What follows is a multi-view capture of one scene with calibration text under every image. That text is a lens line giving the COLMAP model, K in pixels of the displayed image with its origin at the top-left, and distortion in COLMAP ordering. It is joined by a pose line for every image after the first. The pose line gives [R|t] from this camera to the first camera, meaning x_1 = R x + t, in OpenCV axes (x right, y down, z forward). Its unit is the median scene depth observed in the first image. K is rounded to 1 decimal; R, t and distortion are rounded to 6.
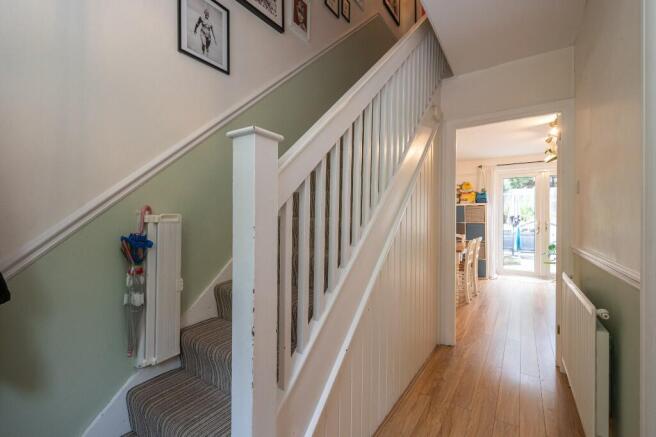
lens RADIAL K [[286.9, 0, 328.8], [0, 286.9, 217.2], [0, 0, 1]] dist [-0.001063, -0.000021]
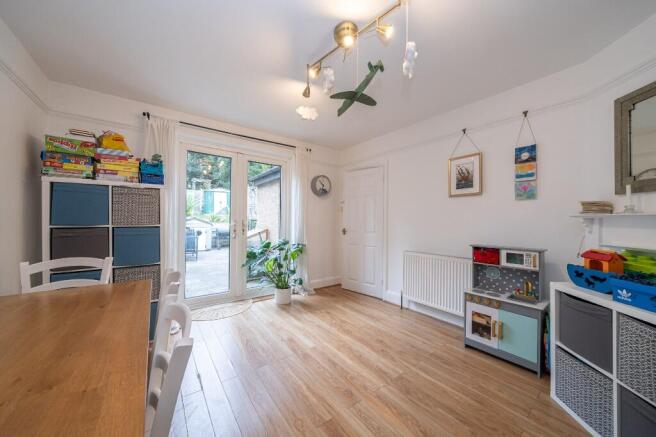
lens RADIAL K [[222.4, 0, 306.2], [0, 222.4, 217.8], [0, 0, 1]] dist [0.000690, 0.000069]
pose [[0.387345, 0.003759, 0.921927, 0.286117], [-0.006261, 0.999979, -0.001447, 0.005584], [-0.921913, -0.005211, 0.387361, 0.610409]]
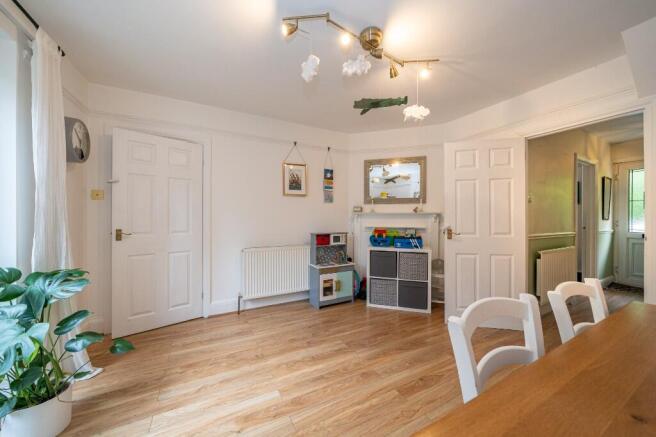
lens RADIAL K [[244.1, 0, 326.1], [0, 244.1, 218.4], [0, 0, 1]] dist [-0.000178, -0.000115]
pose [[-0.875429, -0.011472, 0.483210, 0.653431], [-0.011828, 0.999927, 0.002309, 0.021905], [-0.483202, -0.003694, -0.875501, 1.426759]]
